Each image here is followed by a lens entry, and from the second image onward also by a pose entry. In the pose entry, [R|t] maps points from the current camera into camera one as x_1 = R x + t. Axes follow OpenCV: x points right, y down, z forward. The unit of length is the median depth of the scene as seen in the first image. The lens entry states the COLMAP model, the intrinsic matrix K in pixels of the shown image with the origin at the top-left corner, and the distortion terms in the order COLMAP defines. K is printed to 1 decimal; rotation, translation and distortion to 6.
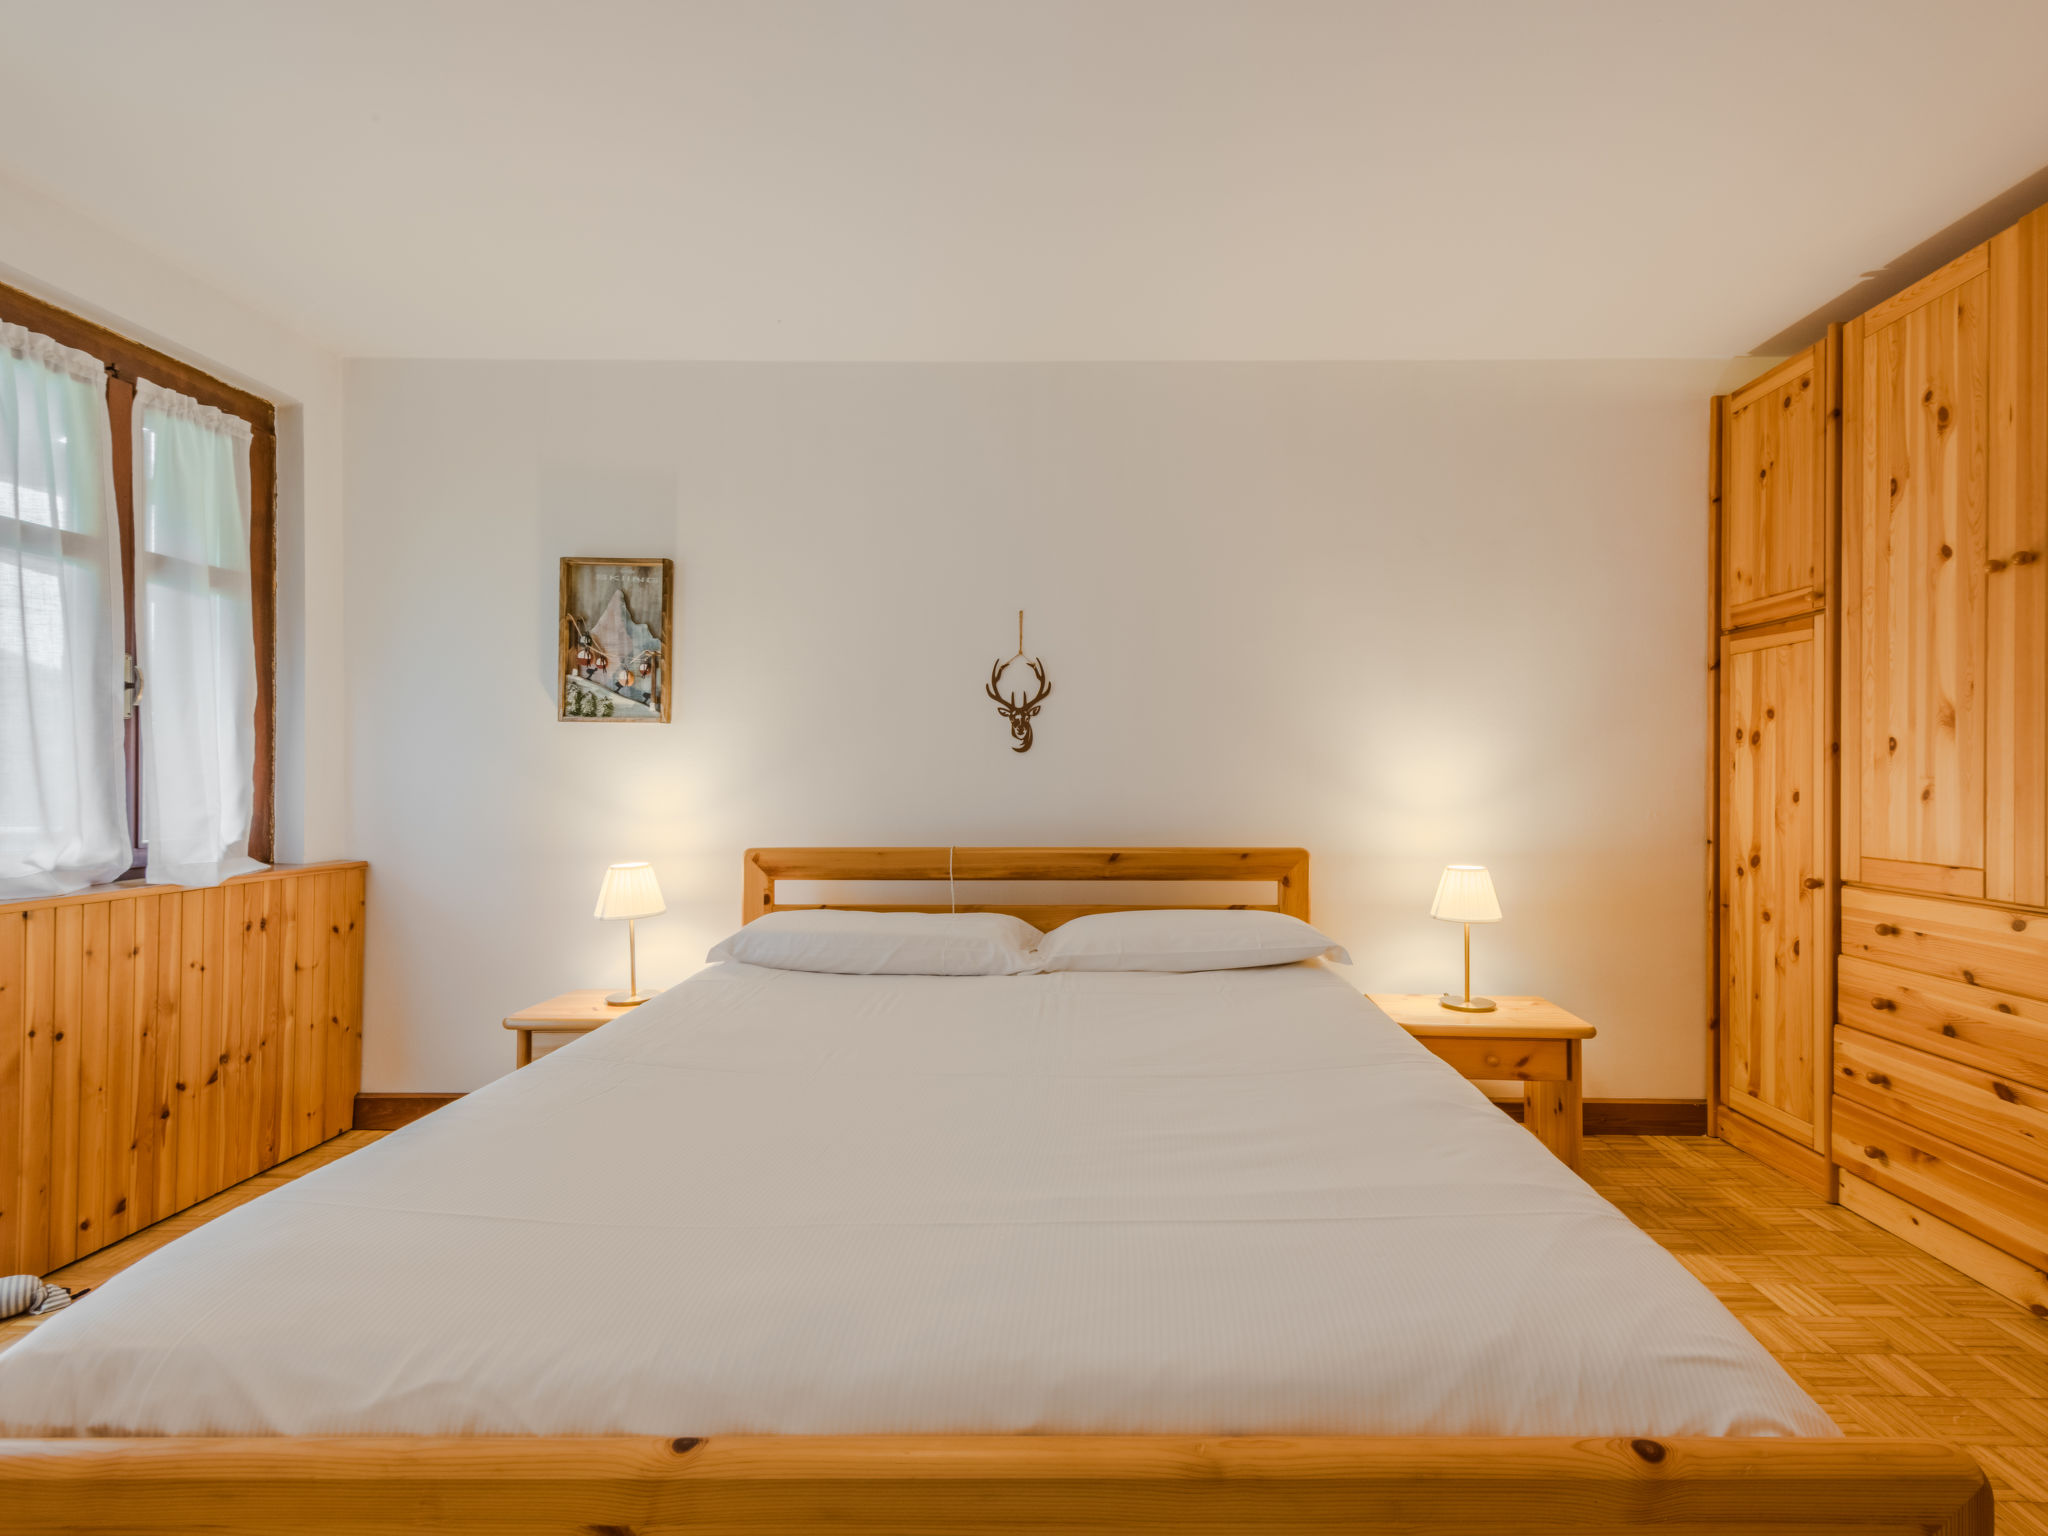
lens RADIAL K [[897.7, 0, 1061.4], [0, 897.7, 774.5], [0, 0, 1]] dist [0.018332, -0.007658]
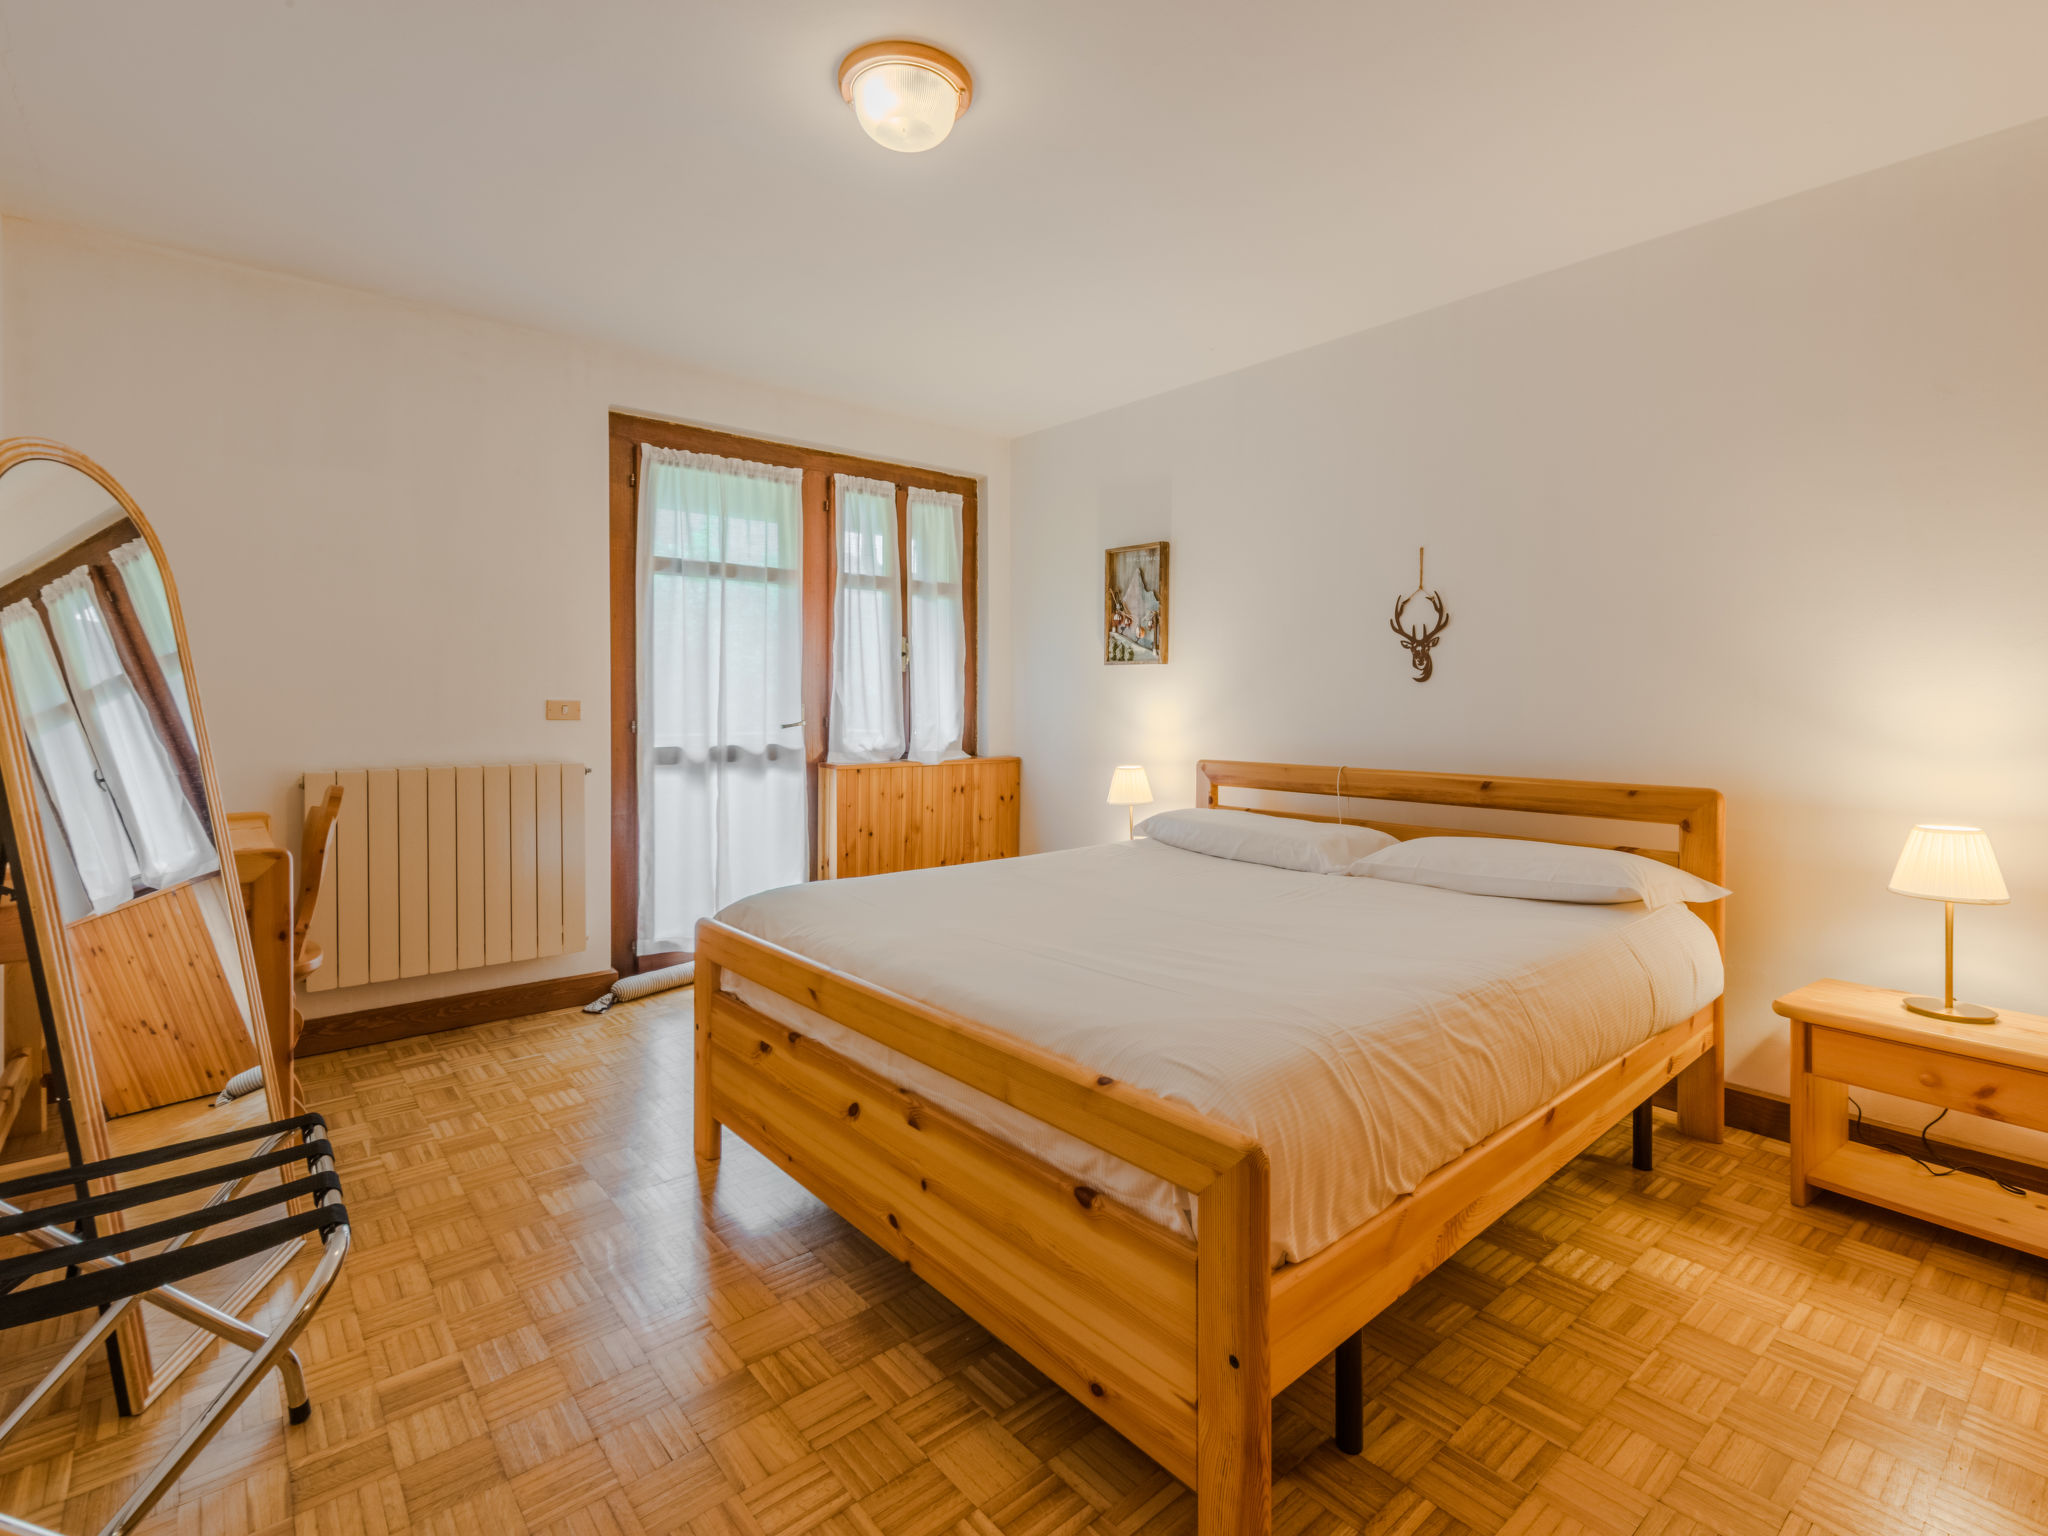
lens RADIAL K [[979.8, 0, 1057.3], [0, 979.8, 703.0], [0, 0, 1]] dist [0.021051, -0.010329]
pose [[0.673699, 0.002262, -0.739002, 0.552919], [-0.002802, 0.999996, 0.000507, 0.000839], [0.739000, 0.001729, 0.673703, -0.101075]]
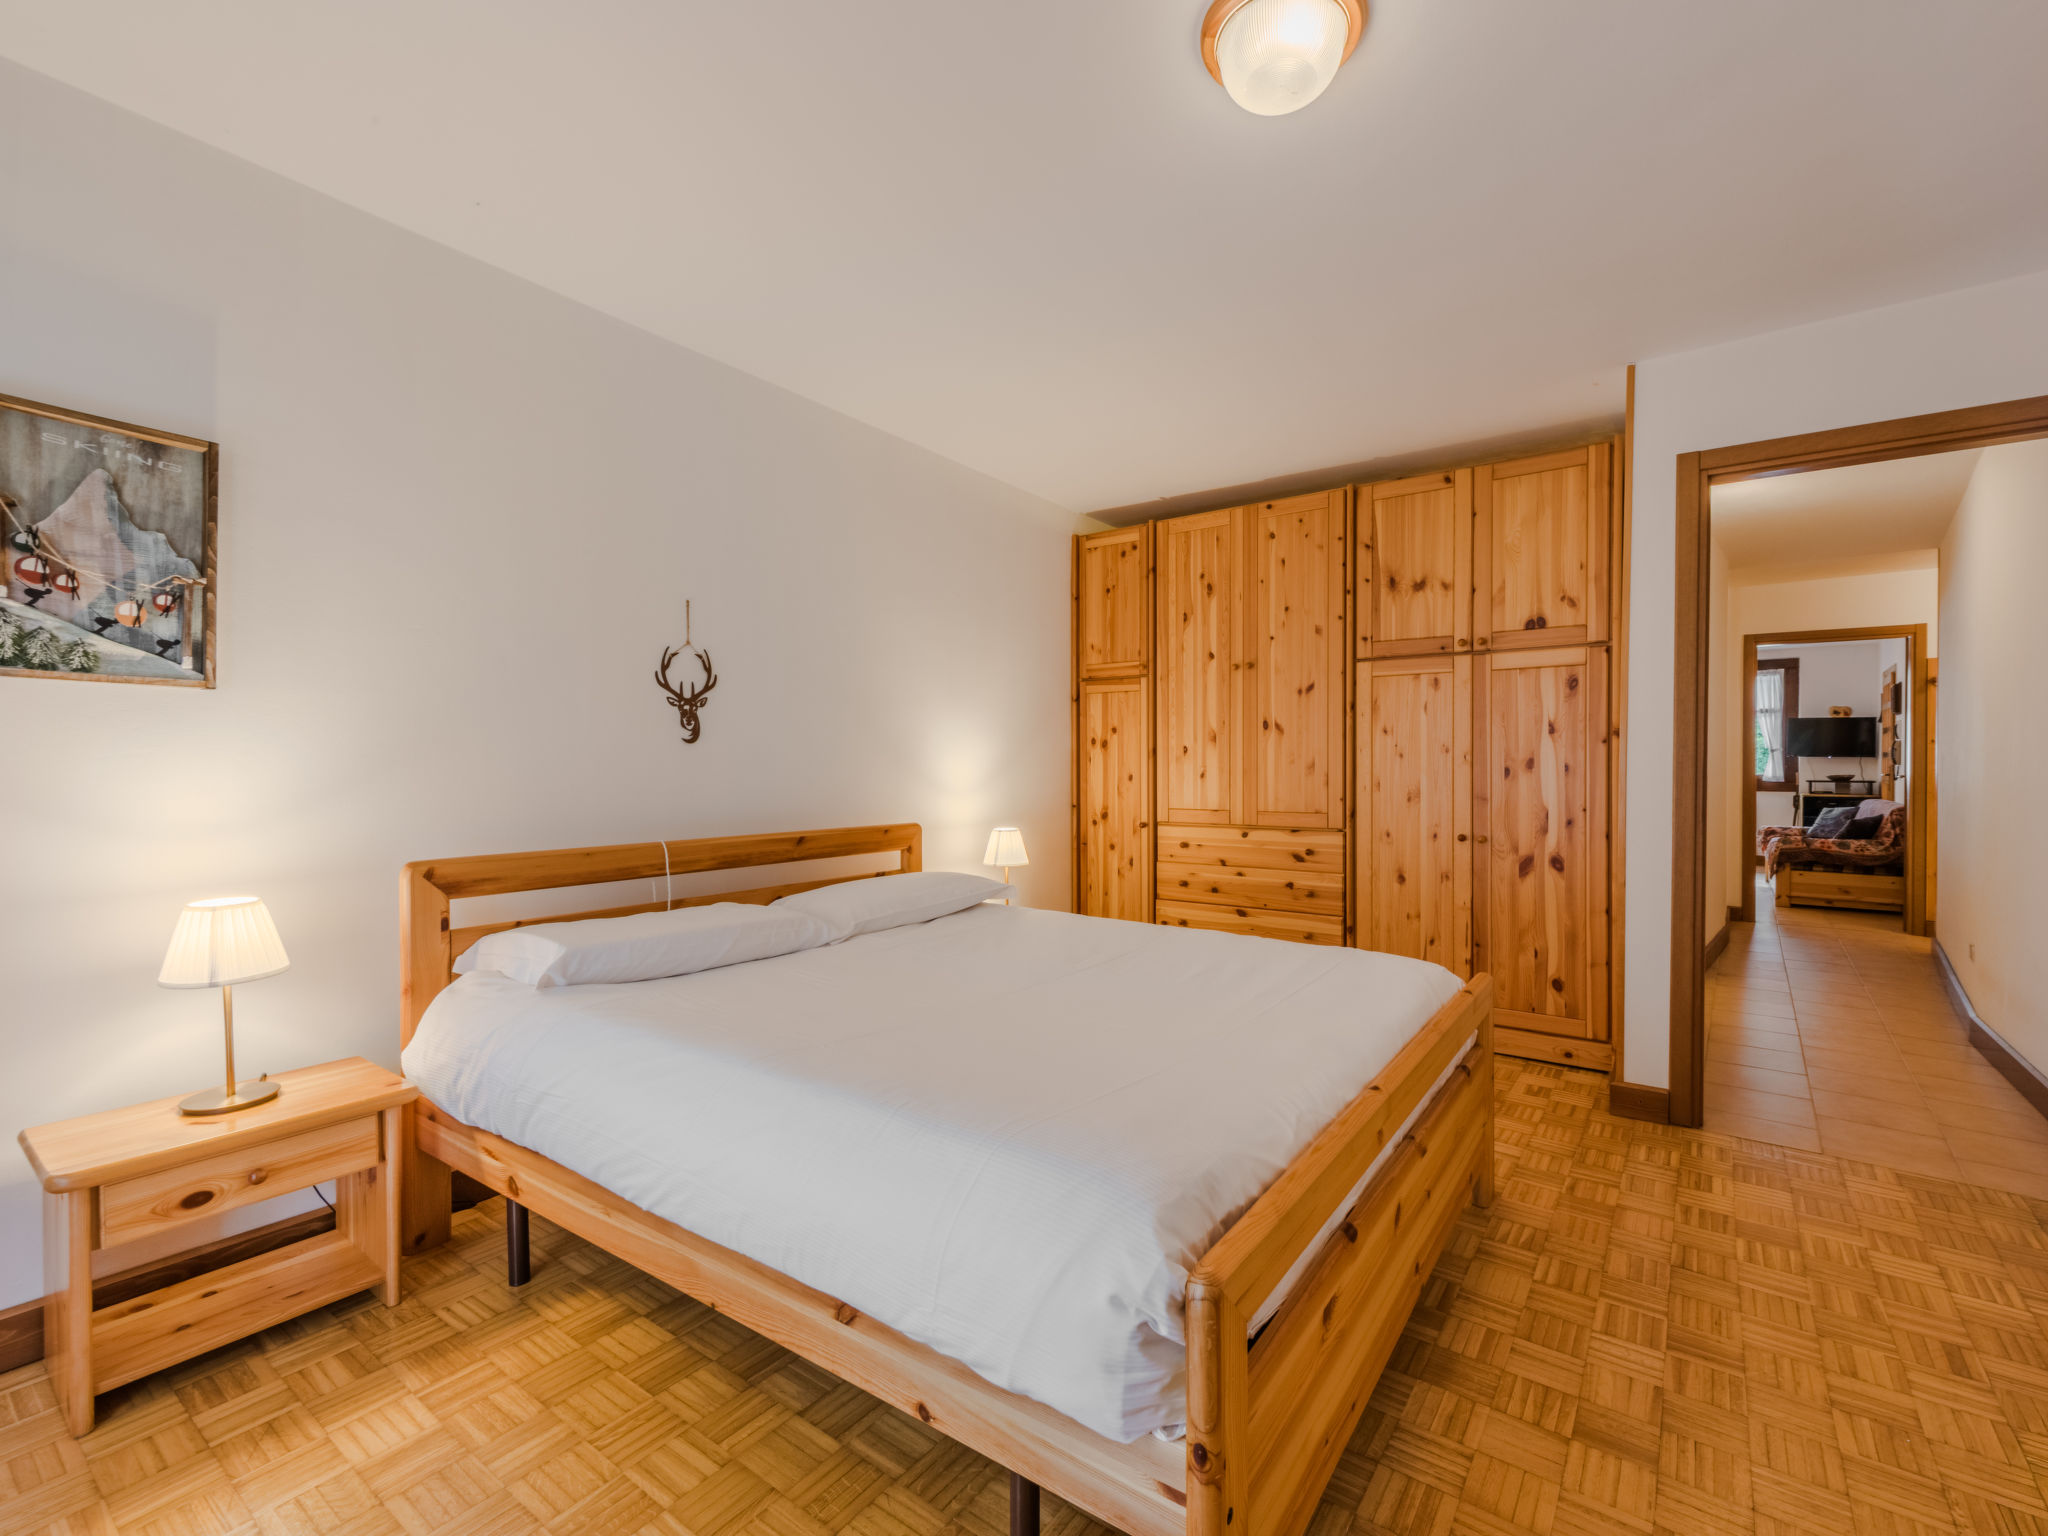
lens RADIAL K [[865.8, 0, 1066.0], [0, 865.8, 774.6], [0, 0, 1]] dist [0.016257, -0.007168]
pose [[0.576260, -0.009442, 0.817212, -0.625277], [0.000523, 0.999937, 0.011184, -0.000536], [-0.817266, -0.006017, 0.576228, 0.113870]]
